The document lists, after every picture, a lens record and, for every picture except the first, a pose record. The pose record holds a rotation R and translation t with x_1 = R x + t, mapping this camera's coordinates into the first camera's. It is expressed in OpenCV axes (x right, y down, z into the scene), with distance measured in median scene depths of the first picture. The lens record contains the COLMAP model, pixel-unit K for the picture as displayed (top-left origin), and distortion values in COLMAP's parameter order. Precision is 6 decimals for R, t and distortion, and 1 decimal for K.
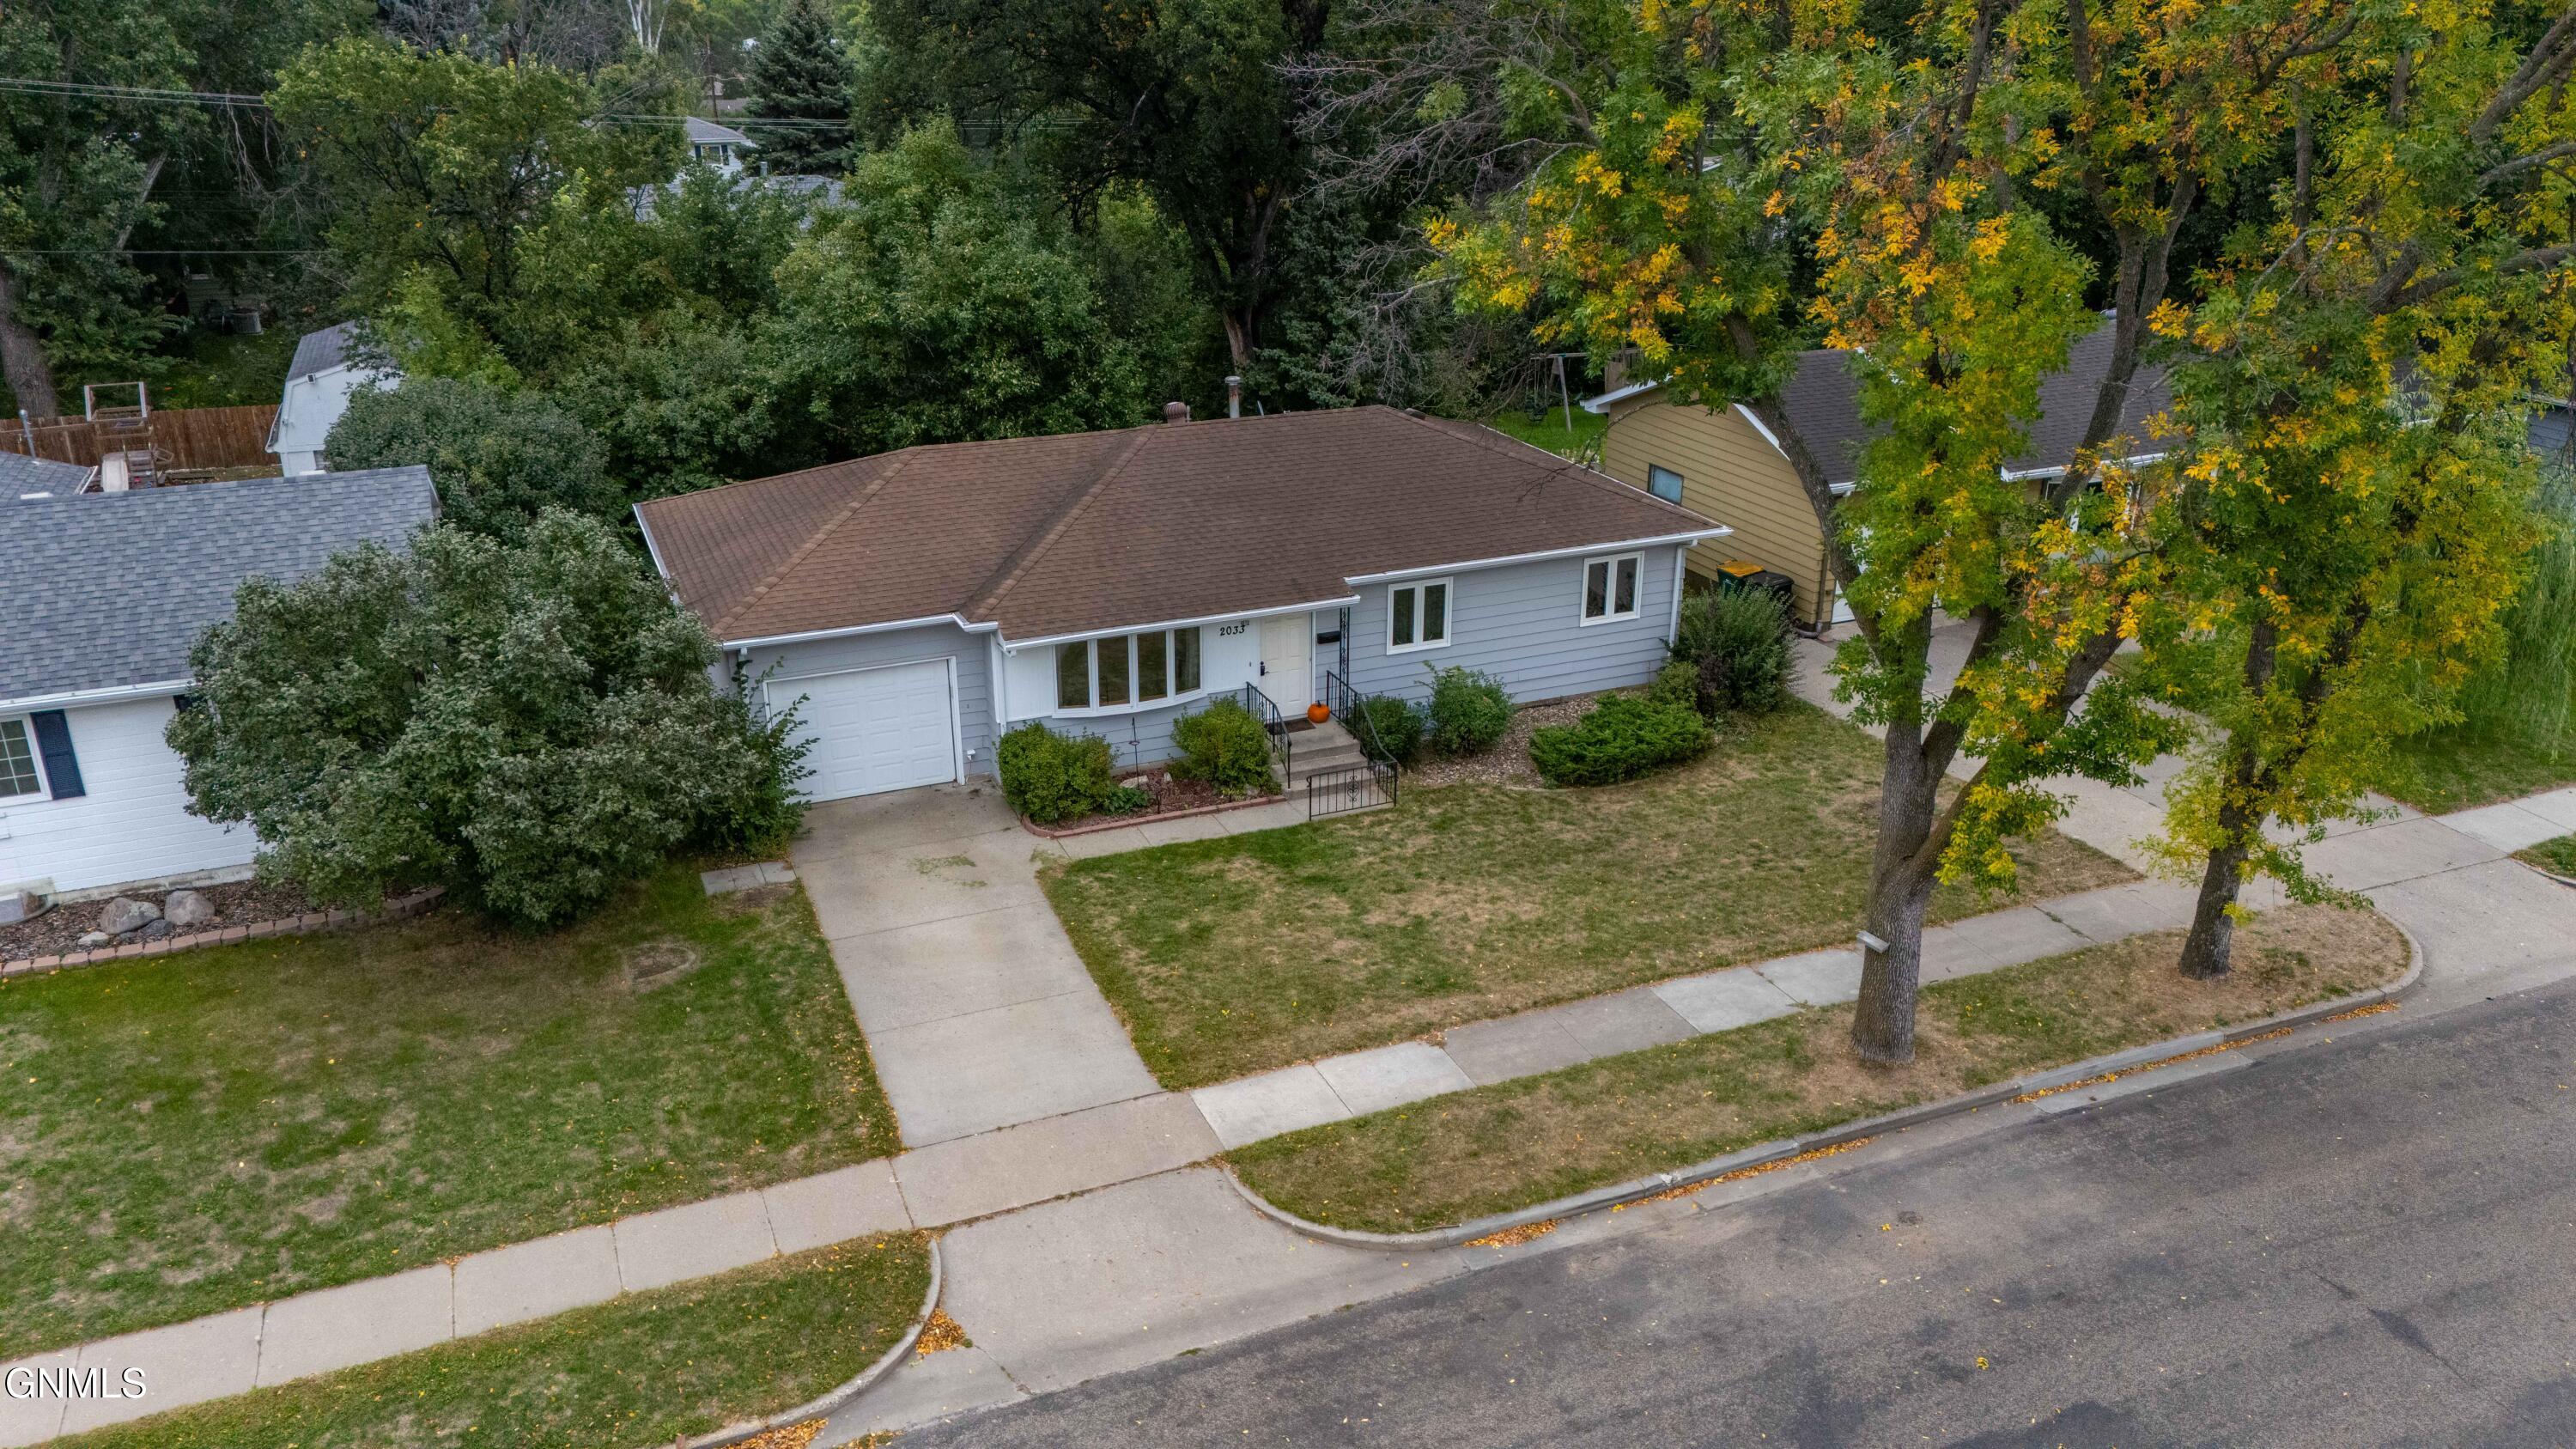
lens RADIAL K [[1868.4, 0, 1299.5], [0, 1868.4, 726.1], [0, 0, 1]] dist [0.038525, -0.004437]
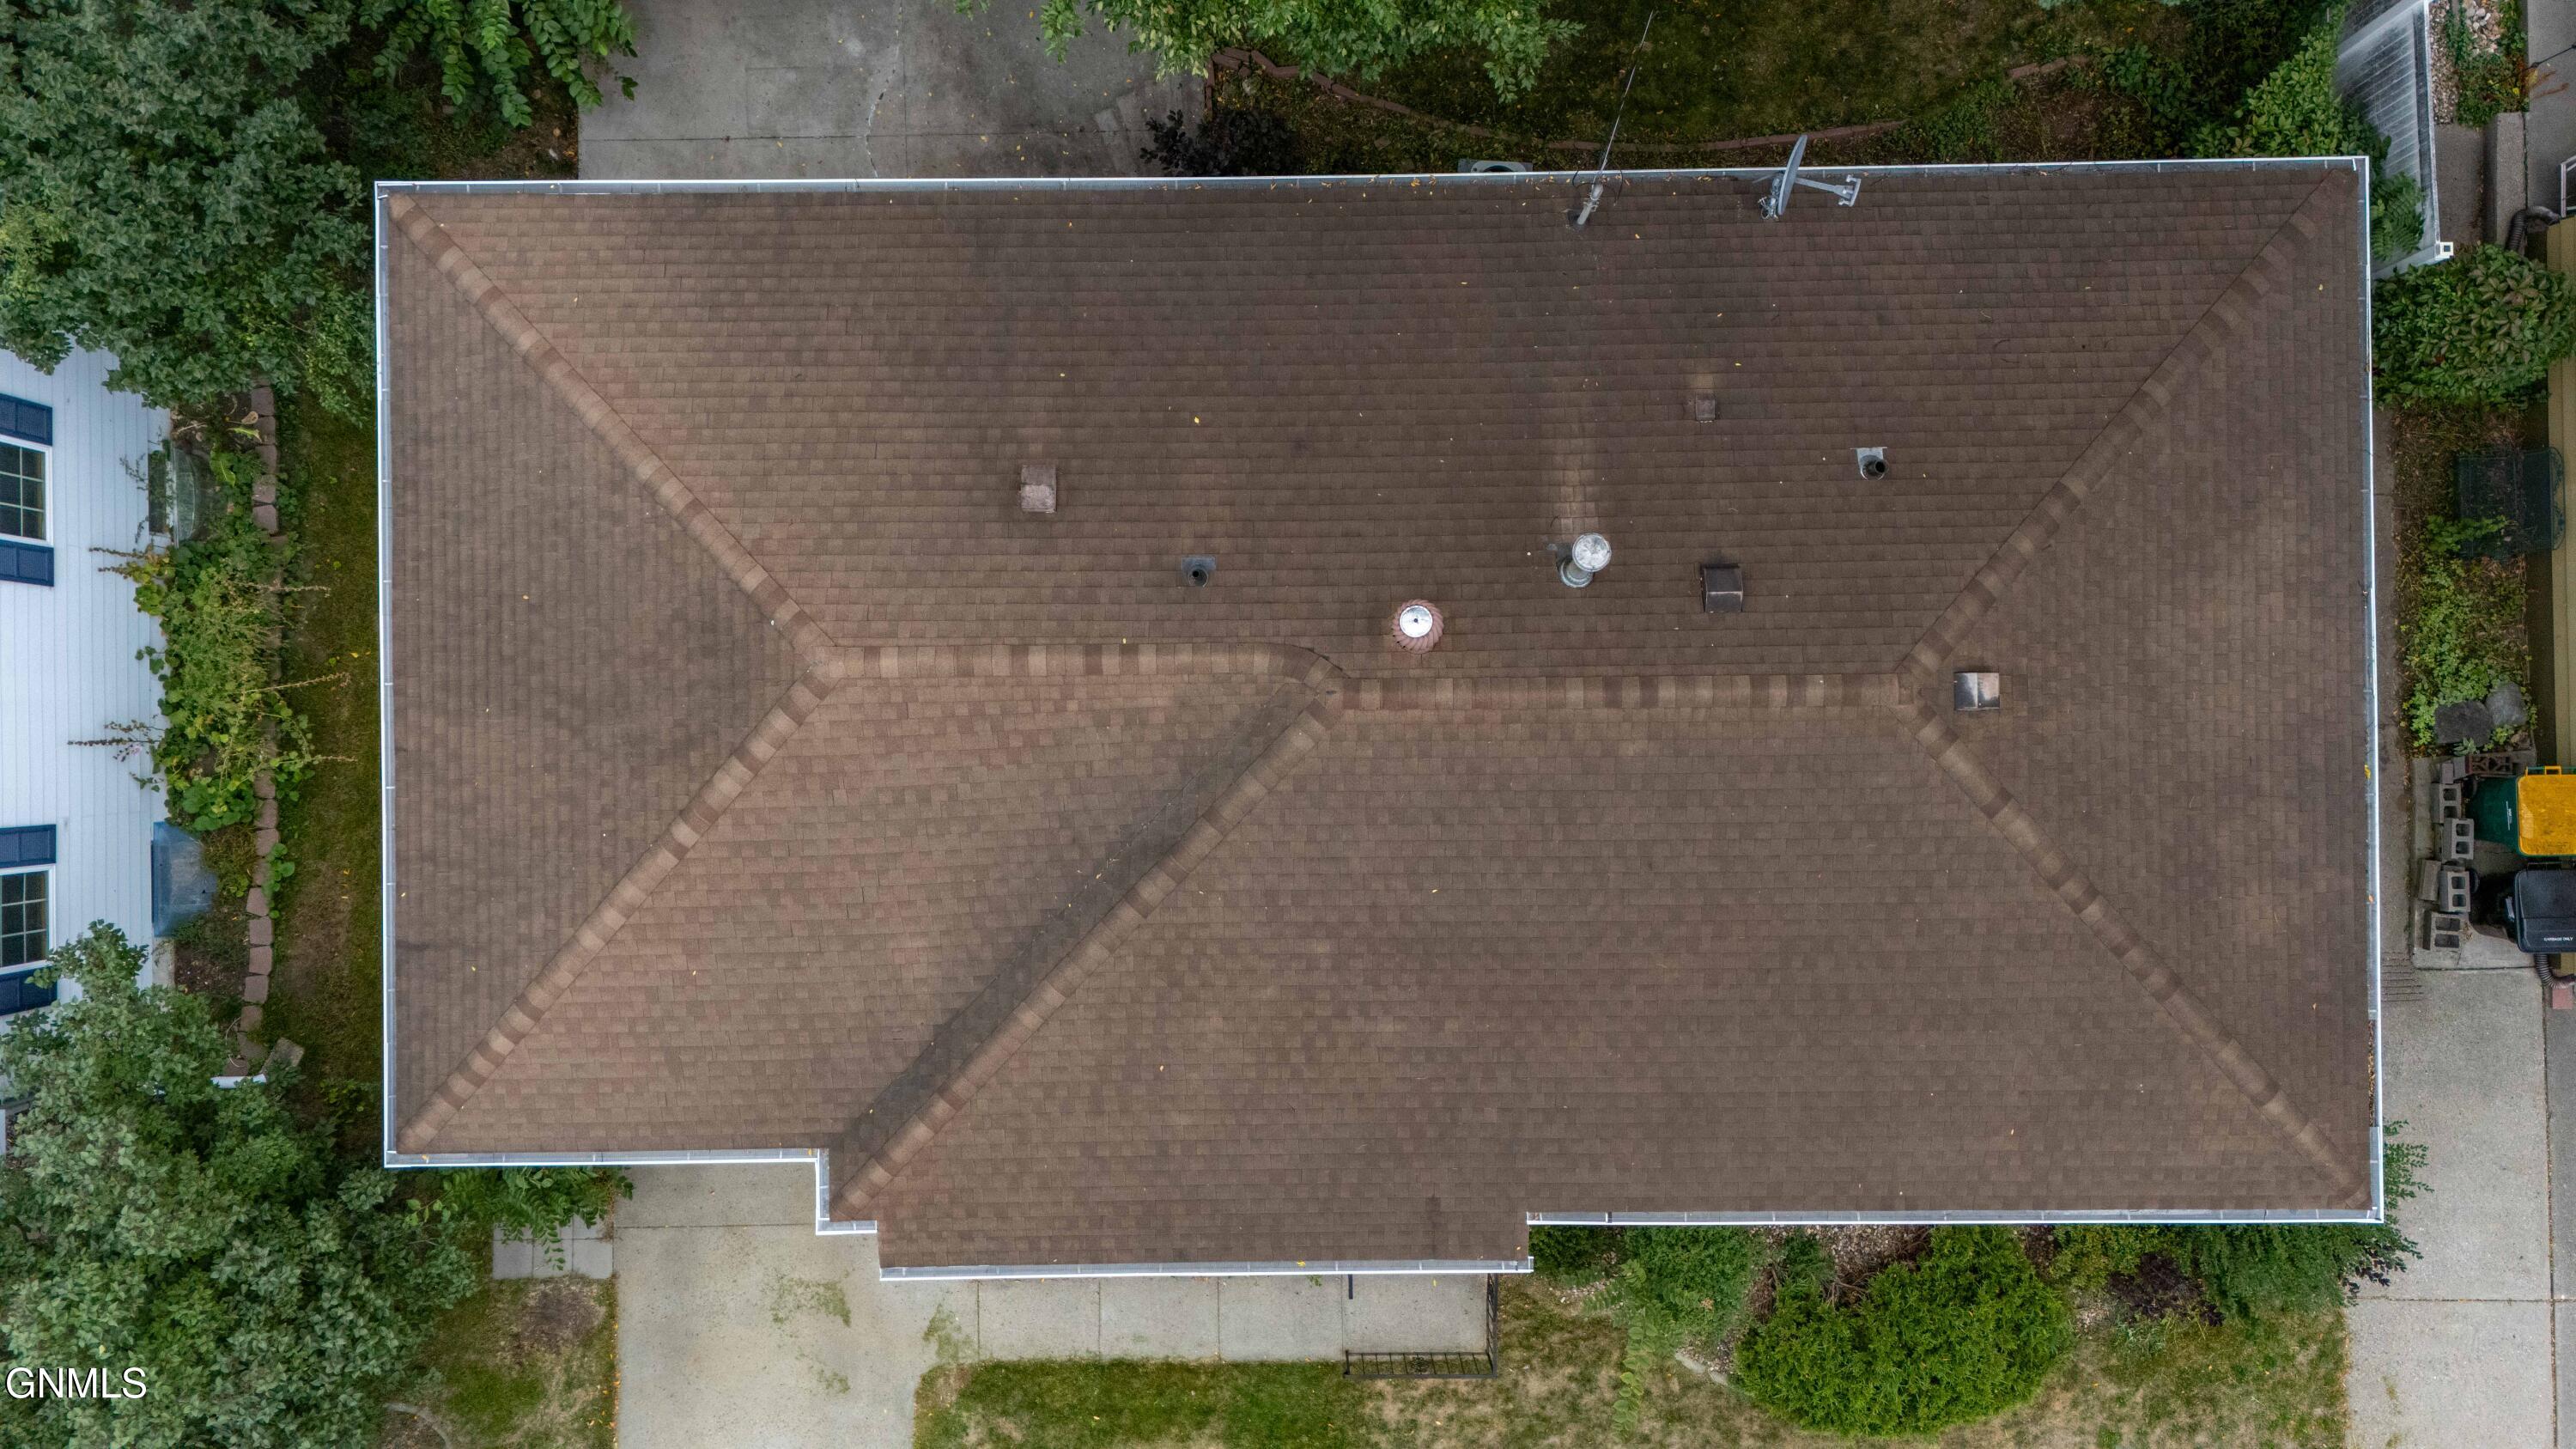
lens RADIAL K [[1868.4, 0, 1283.3], [0, 1868.4, 734.7], [0, 0, 1]] dist [0.038525, -0.004437]
pose [[0.922492, 0.385874, -0.010514, -0.126034], [-0.140519, 0.361051, 0.921899, -0.873121], [0.359533, -0.848966, 0.387289, 1.227917]]
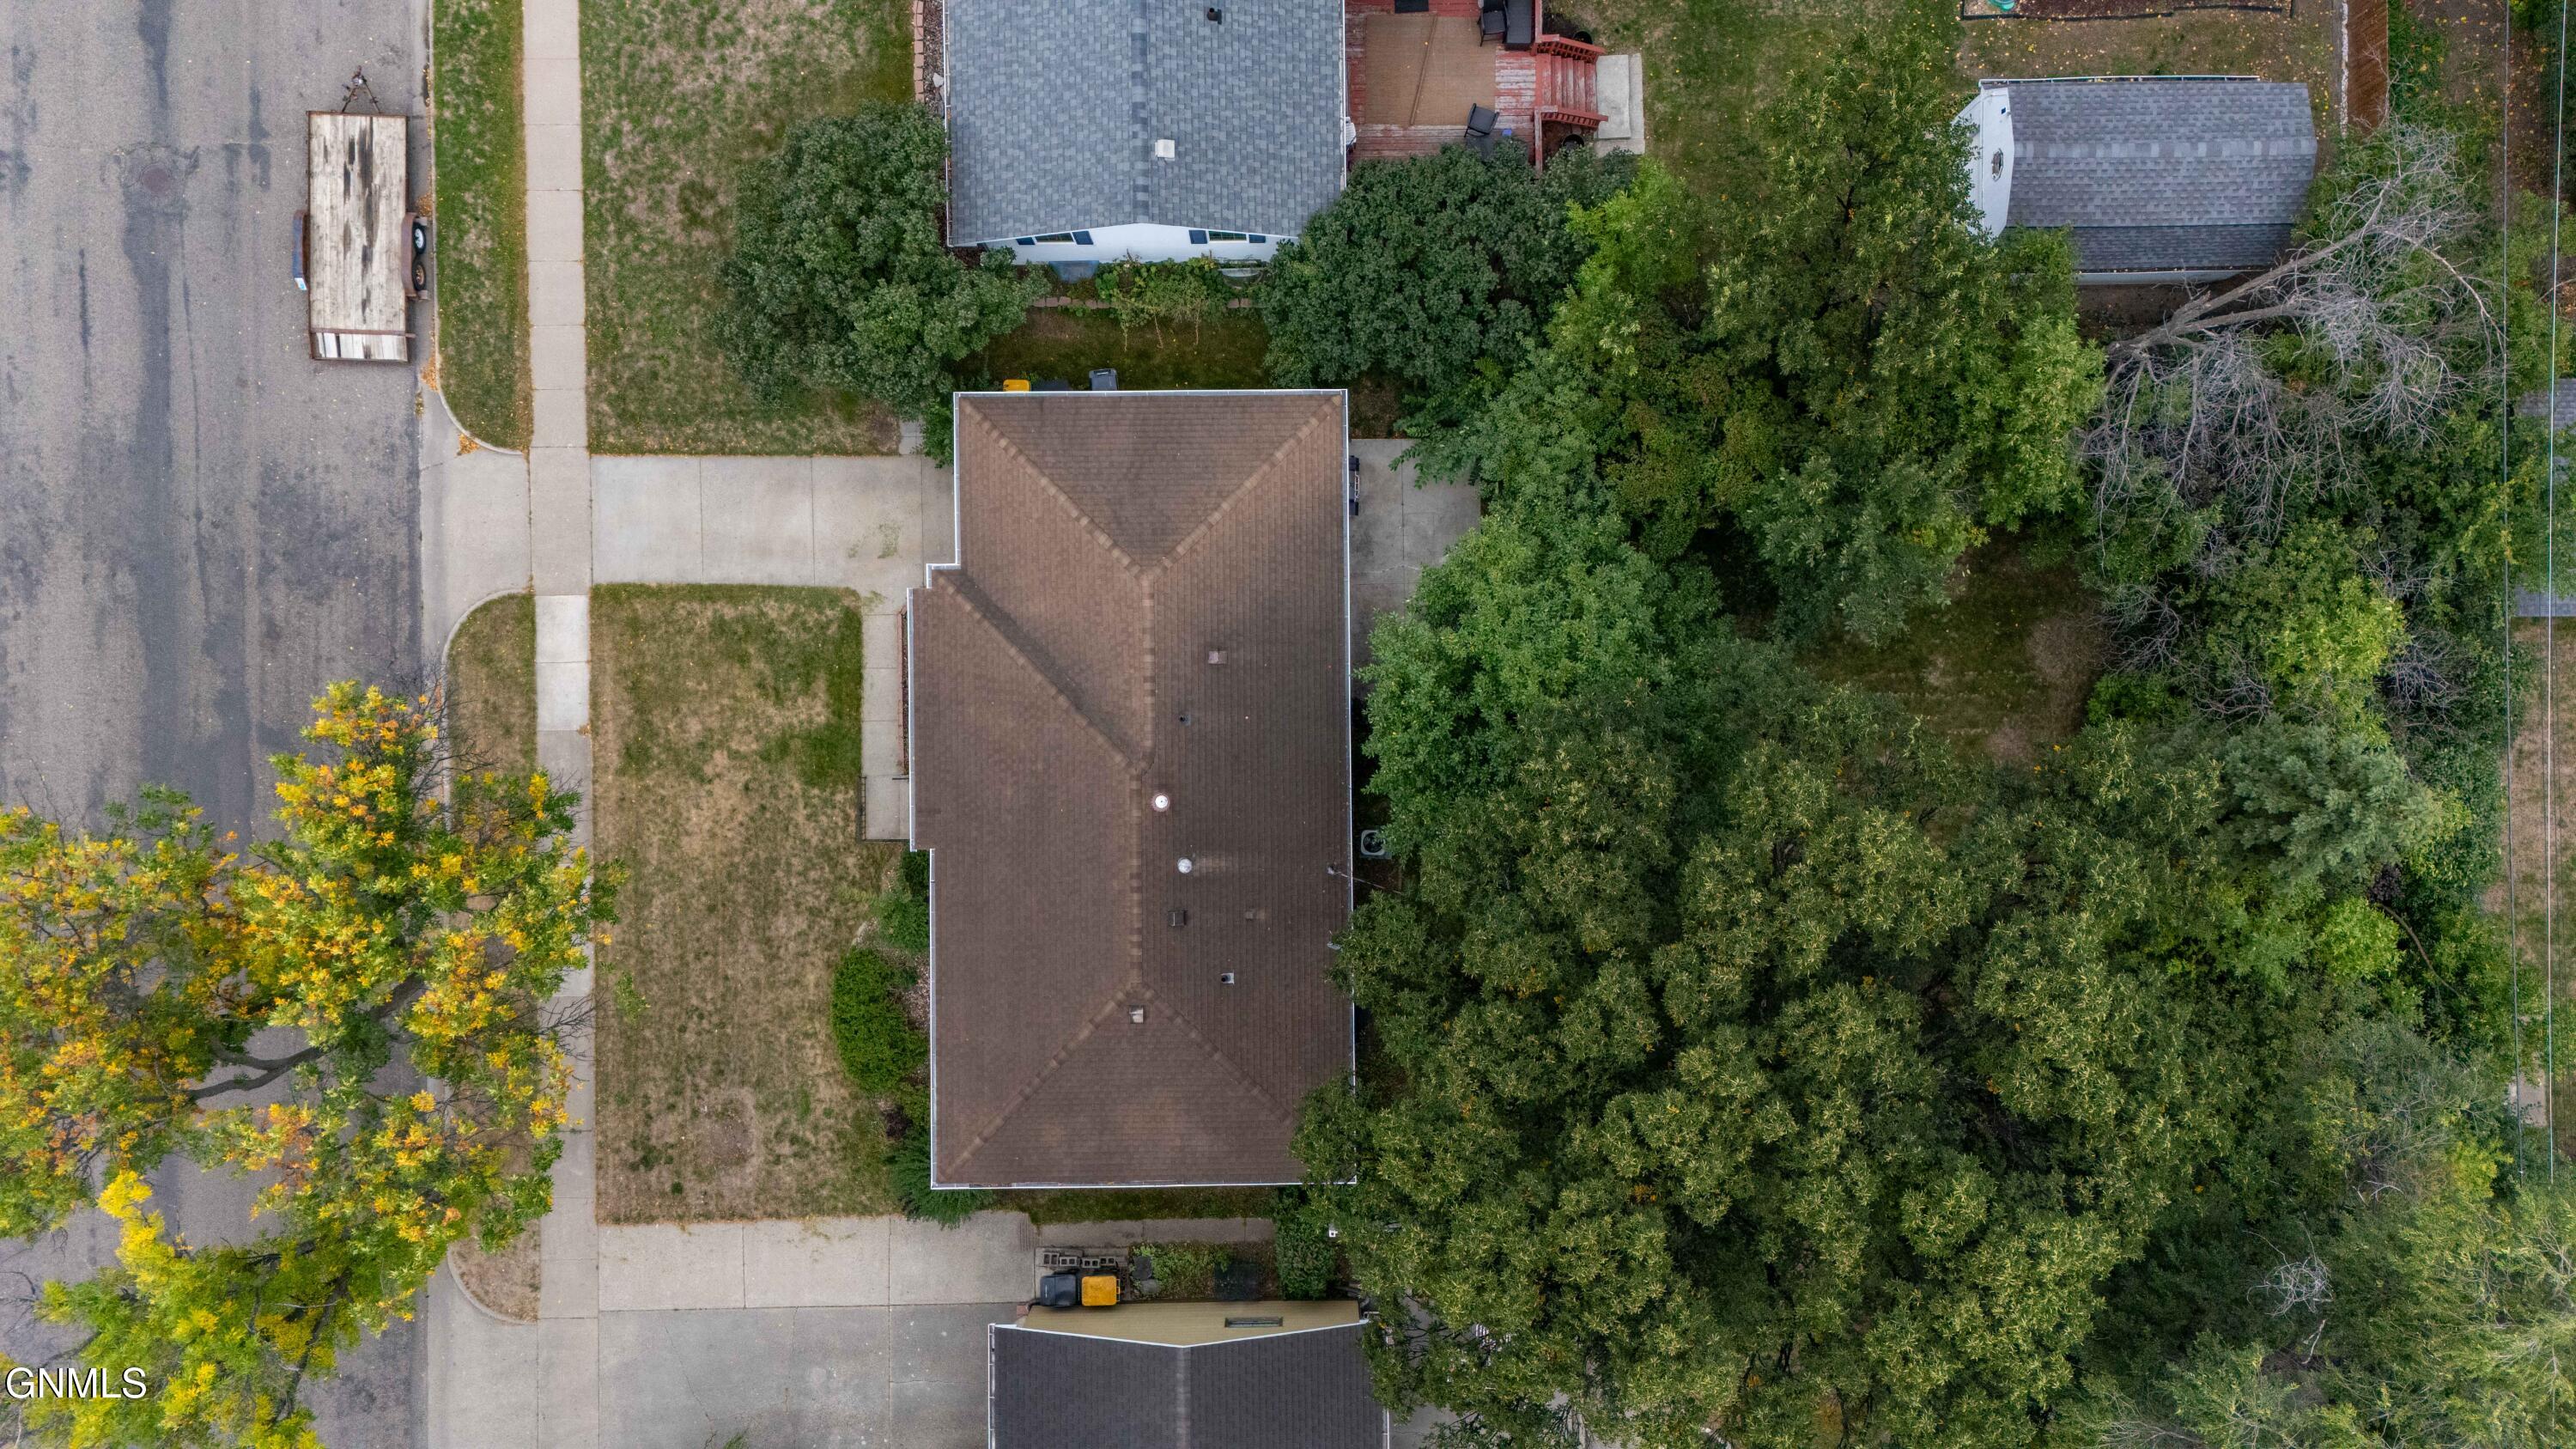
lens RADIAL K [[1868.4, 0, 1300.8], [0, 1868.4, 722.5], [0, 0, 1]] dist [0.038525, -0.004437]
pose [[-0.386064, 0.922338, -0.015738, -0.199384], [-0.362415, -0.135963, 0.922046, -1.983183], [0.848298, 0.361673, 0.386759, 0.927779]]
